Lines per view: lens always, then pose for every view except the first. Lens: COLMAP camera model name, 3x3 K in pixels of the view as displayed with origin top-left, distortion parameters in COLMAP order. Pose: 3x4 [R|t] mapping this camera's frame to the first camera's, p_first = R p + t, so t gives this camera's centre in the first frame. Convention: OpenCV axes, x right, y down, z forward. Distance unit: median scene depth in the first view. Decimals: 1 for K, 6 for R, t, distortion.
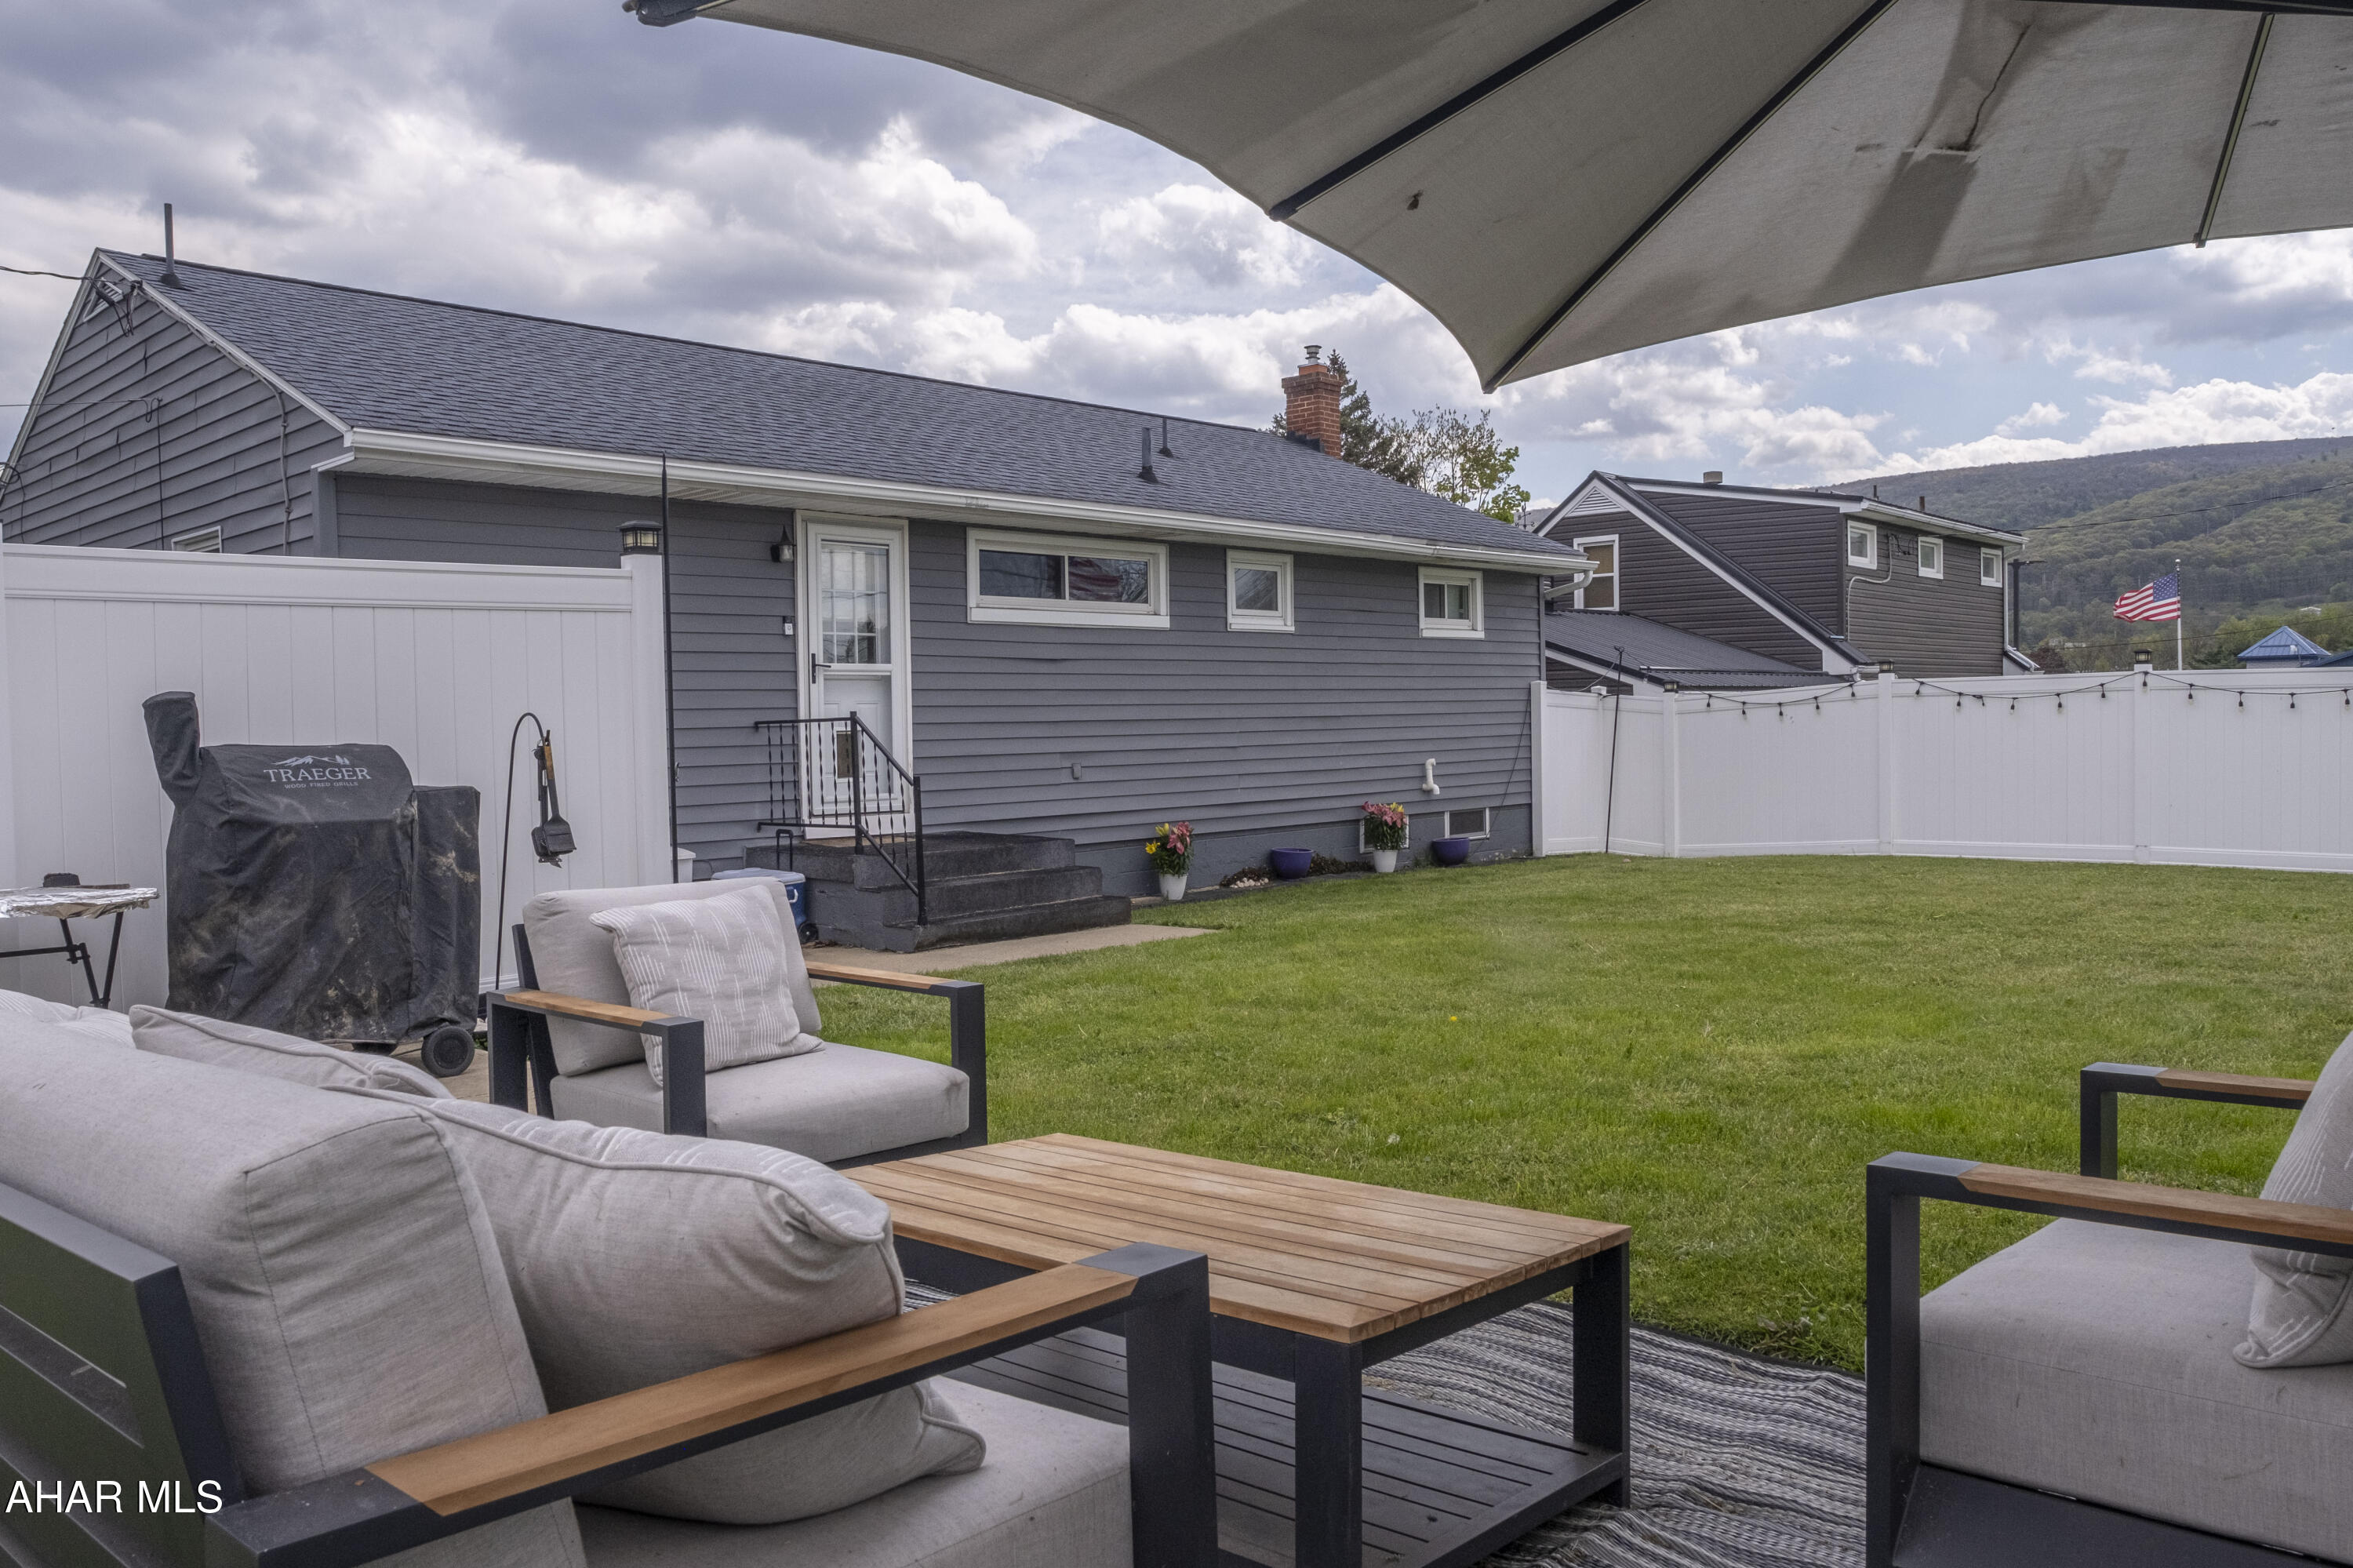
lens RADIAL K [[1719.0, 0, 1171.1], [0, 1719.0, 816.1], [0, 0, 1]] dist [-0.062962, 0.072062]
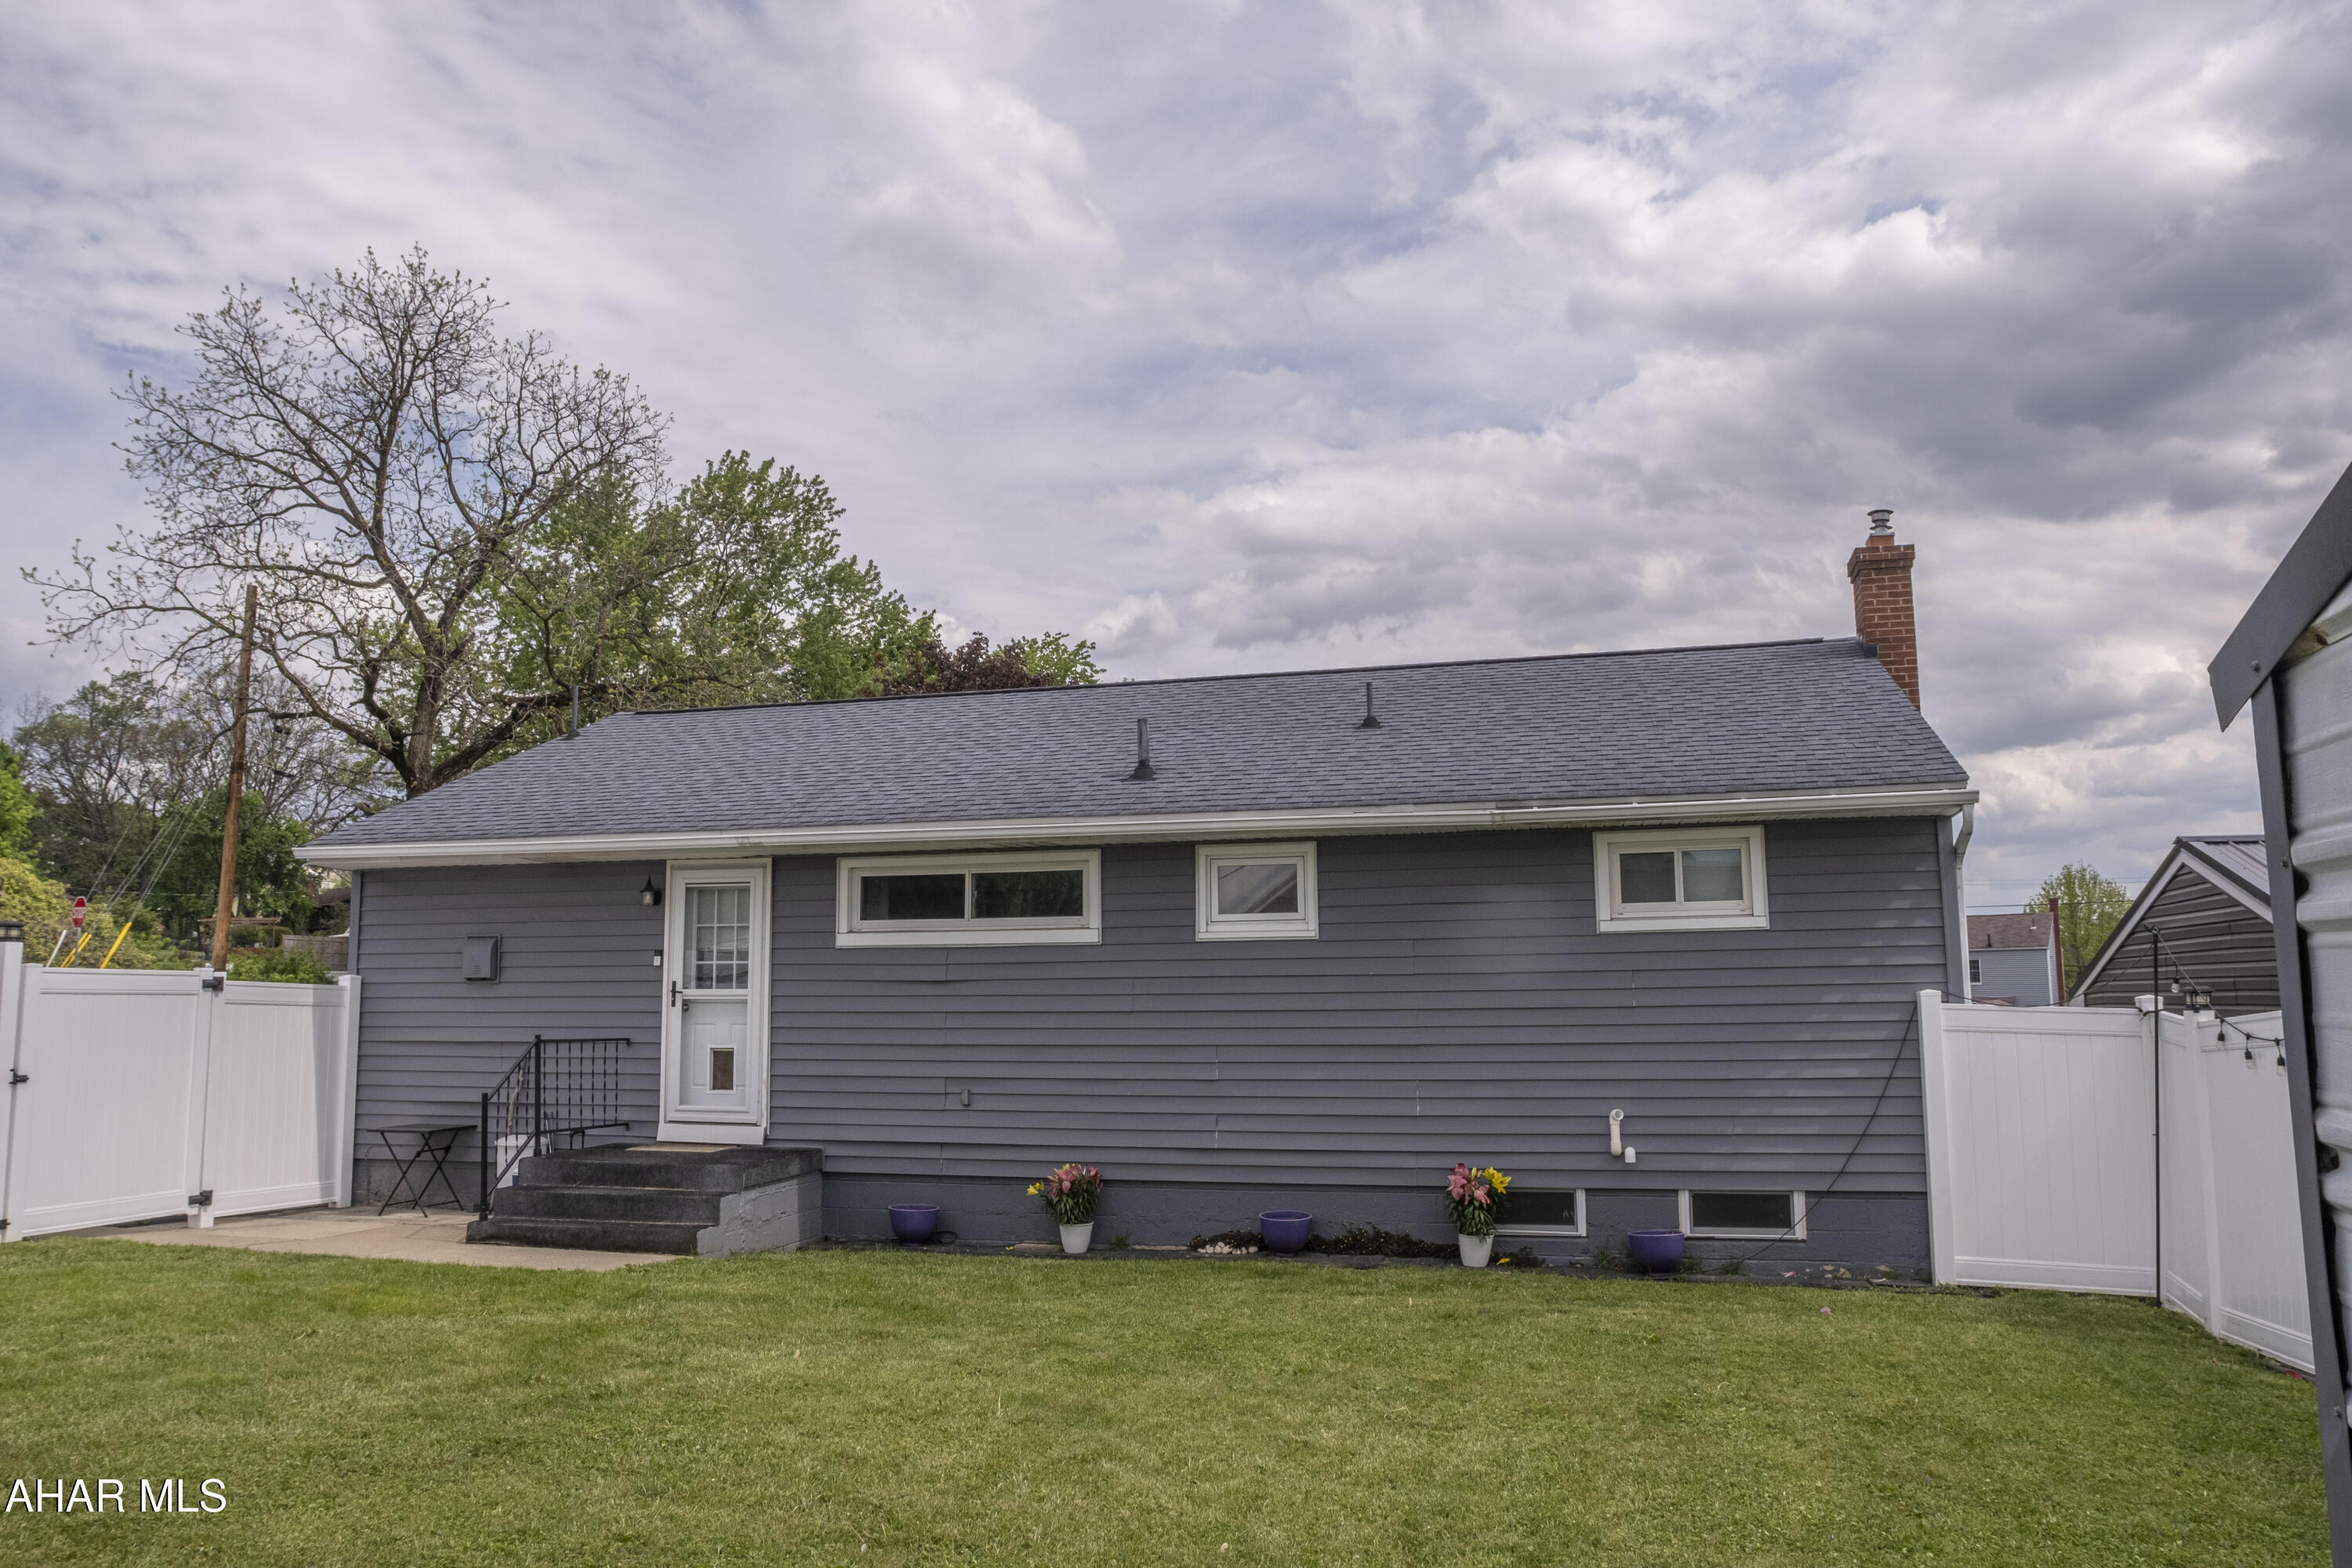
lens RADIAL K [[1718.2, 0, 1170.6], [0, 1718.2, 816.1], [0, 0, 1]] dist [-0.062962, 0.072062]
pose [[0.480616, -0.106069, -0.870493, 0.649254], [-0.061346, 0.986159, -0.154033, -0.031409], [0.874783, 0.127432, 0.467457, 0.491042]]
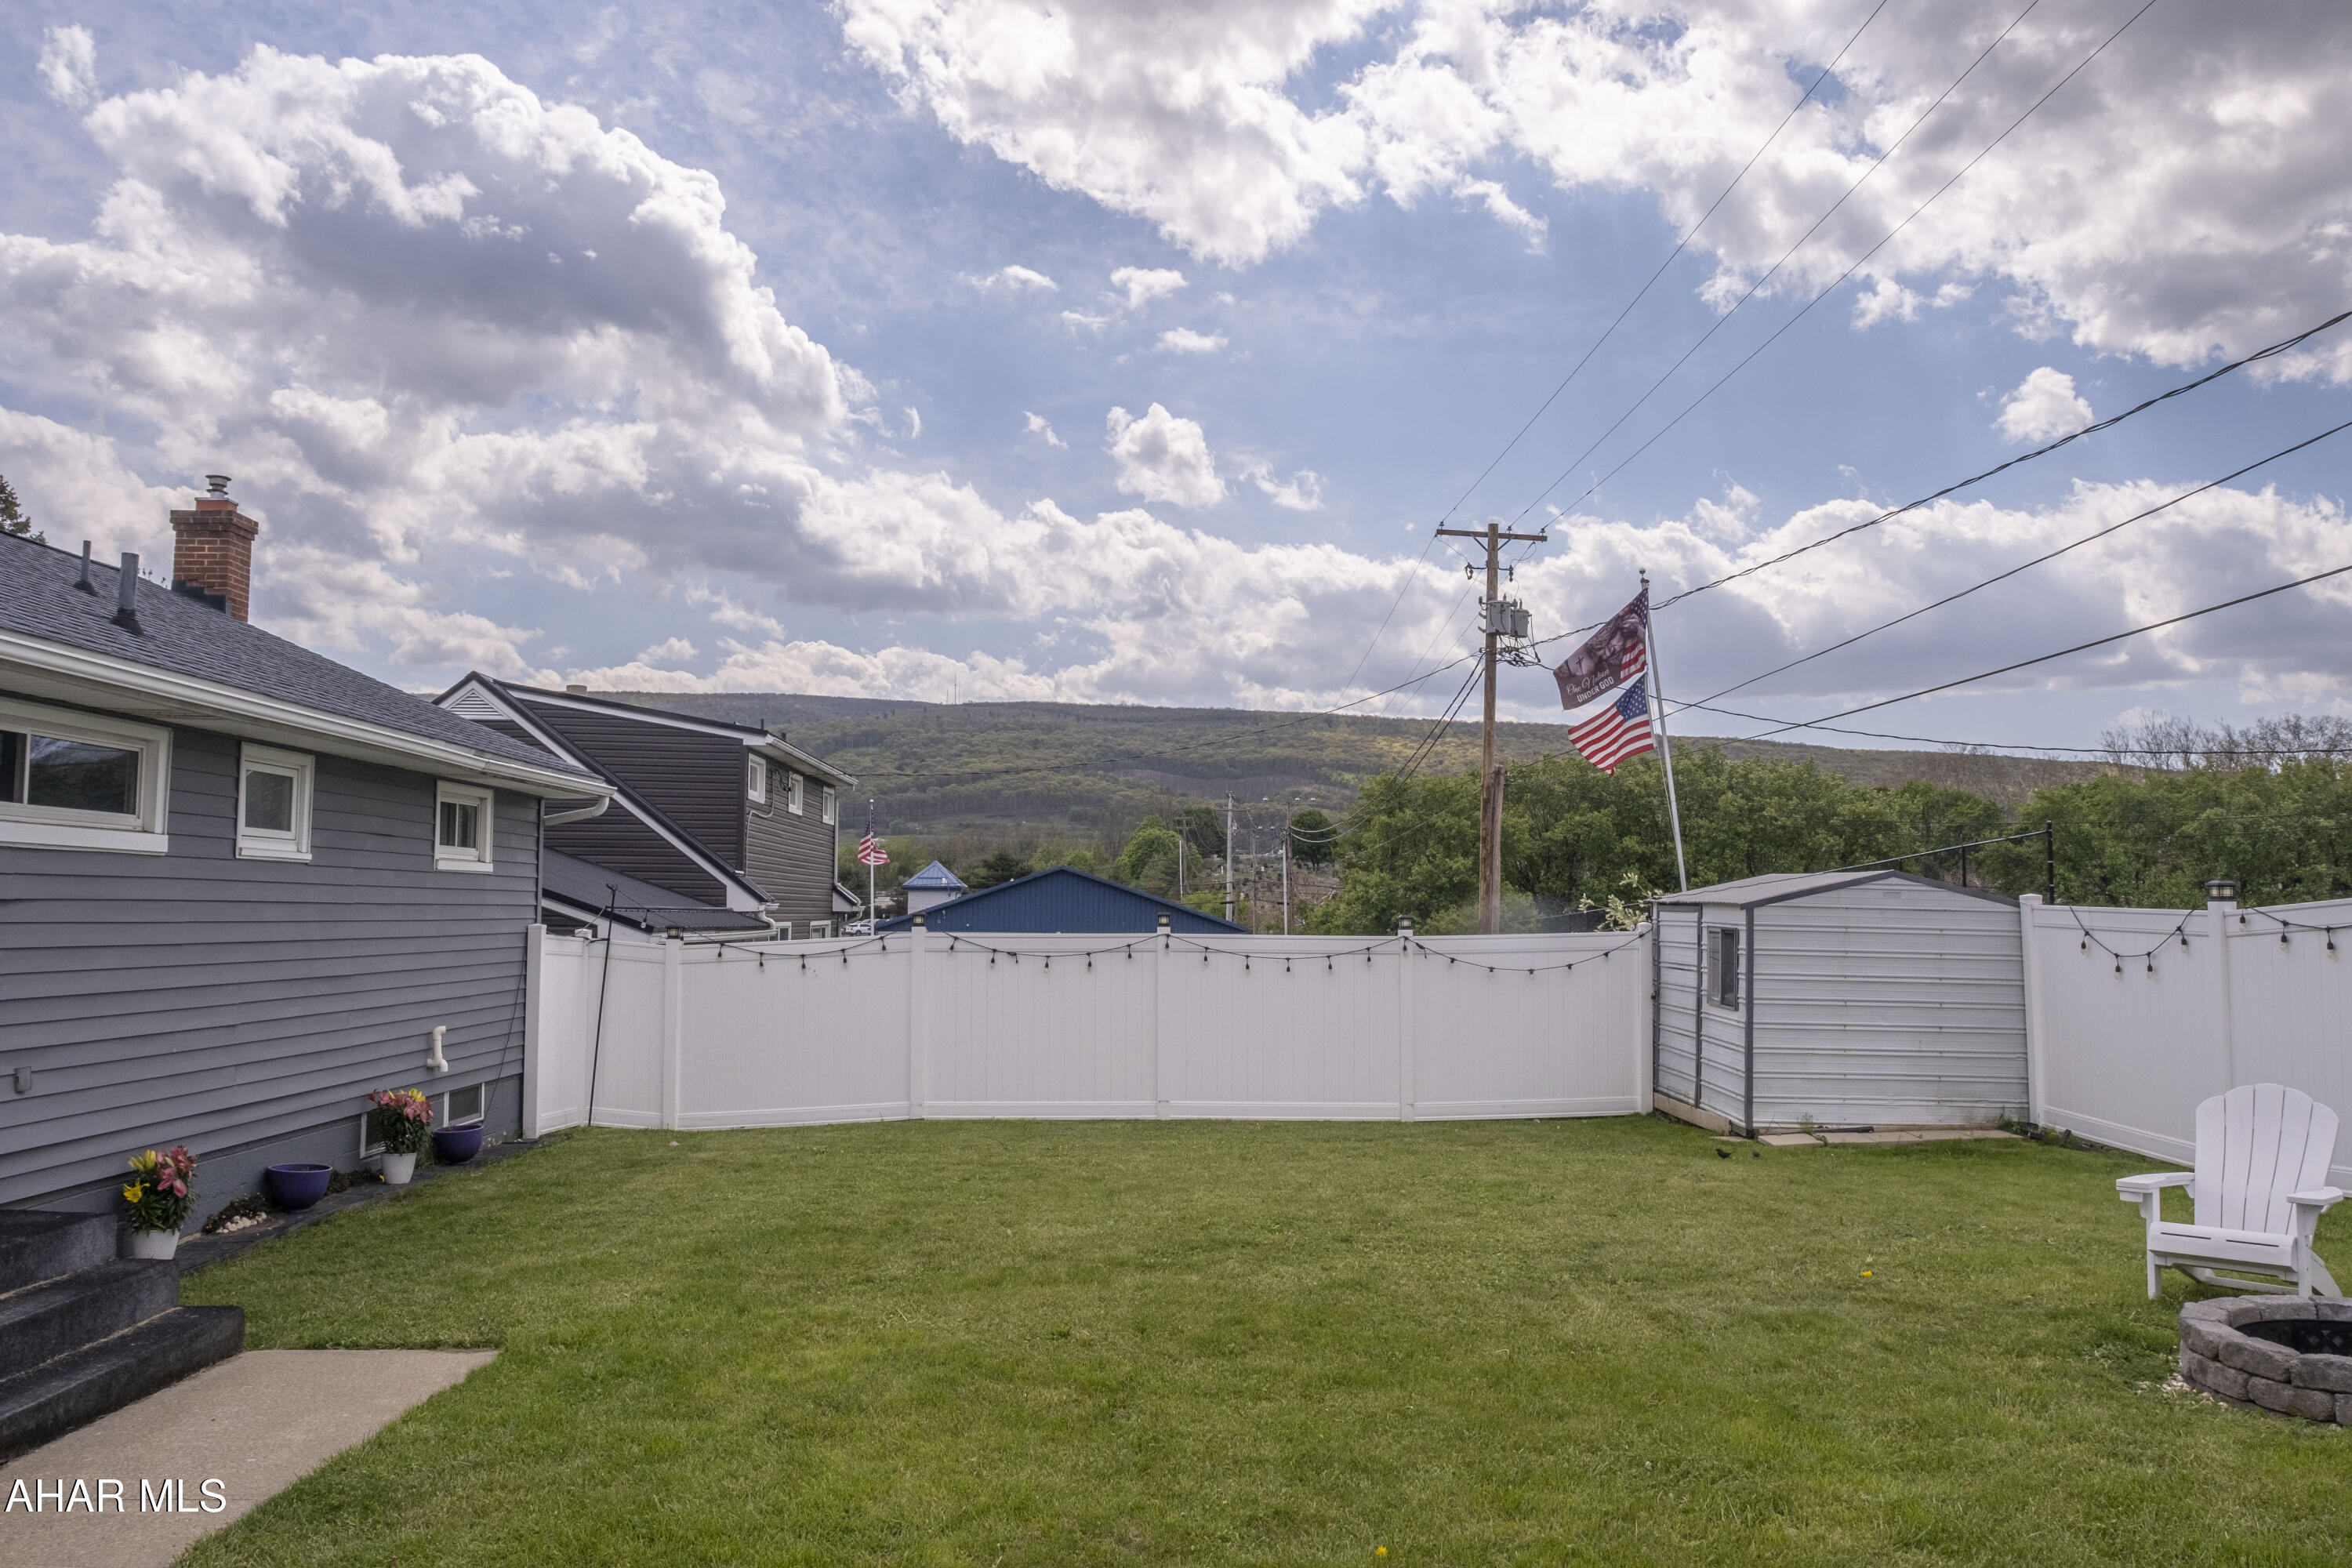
lens RADIAL K [[1706.8, 0, 1176.0], [0, 1706.8, 784.0], [0, 0, 1]] dist [-0.061973, 0.075345]
pose [[0.714405, 0.077247, 0.695456, -0.146547], [0.020128, 0.991208, -0.130774, -0.034044], [-0.699443, 0.107424, 0.706569, 0.205168]]
